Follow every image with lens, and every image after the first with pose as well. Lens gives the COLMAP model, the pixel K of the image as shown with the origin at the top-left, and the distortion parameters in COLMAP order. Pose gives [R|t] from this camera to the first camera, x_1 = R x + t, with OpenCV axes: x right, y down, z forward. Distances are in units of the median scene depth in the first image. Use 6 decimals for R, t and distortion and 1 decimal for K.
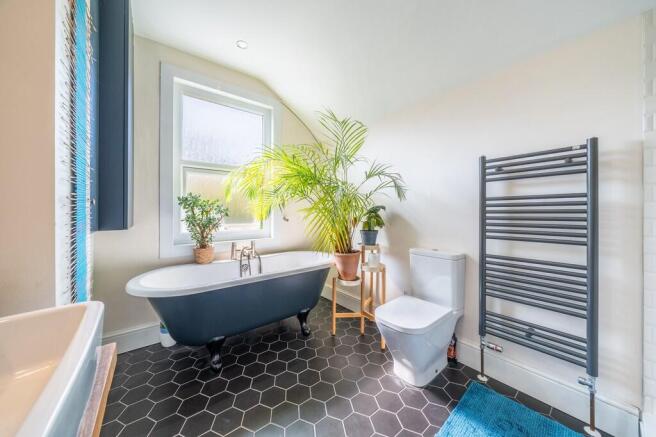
lens RADIAL K [[226.0, 0, 328.0], [0, 226.0, 218.5], [0, 0, 1]] dist [0.000173, 0.000007]
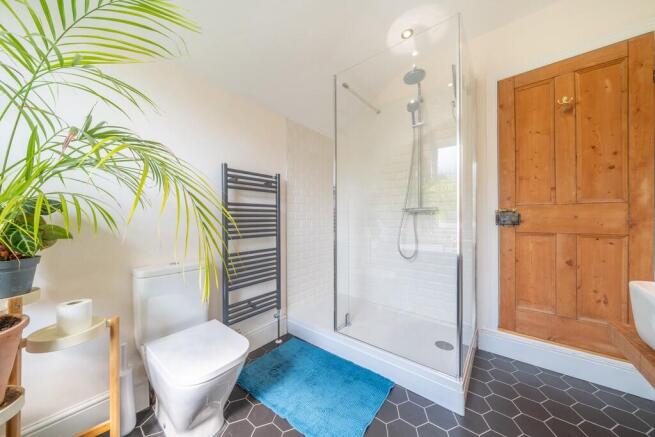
lens RADIAL K [[225.7, 0, 327.5], [0, 225.7, 218.5], [0, 0, 1]] dist [0.000173, 0.000007]
pose [[-0.213656, -0.015691, 0.976783, -0.523402], [0.010047, 0.999783, 0.018258, -0.033687], [-0.976857, 0.013715, -0.213452, 0.855567]]
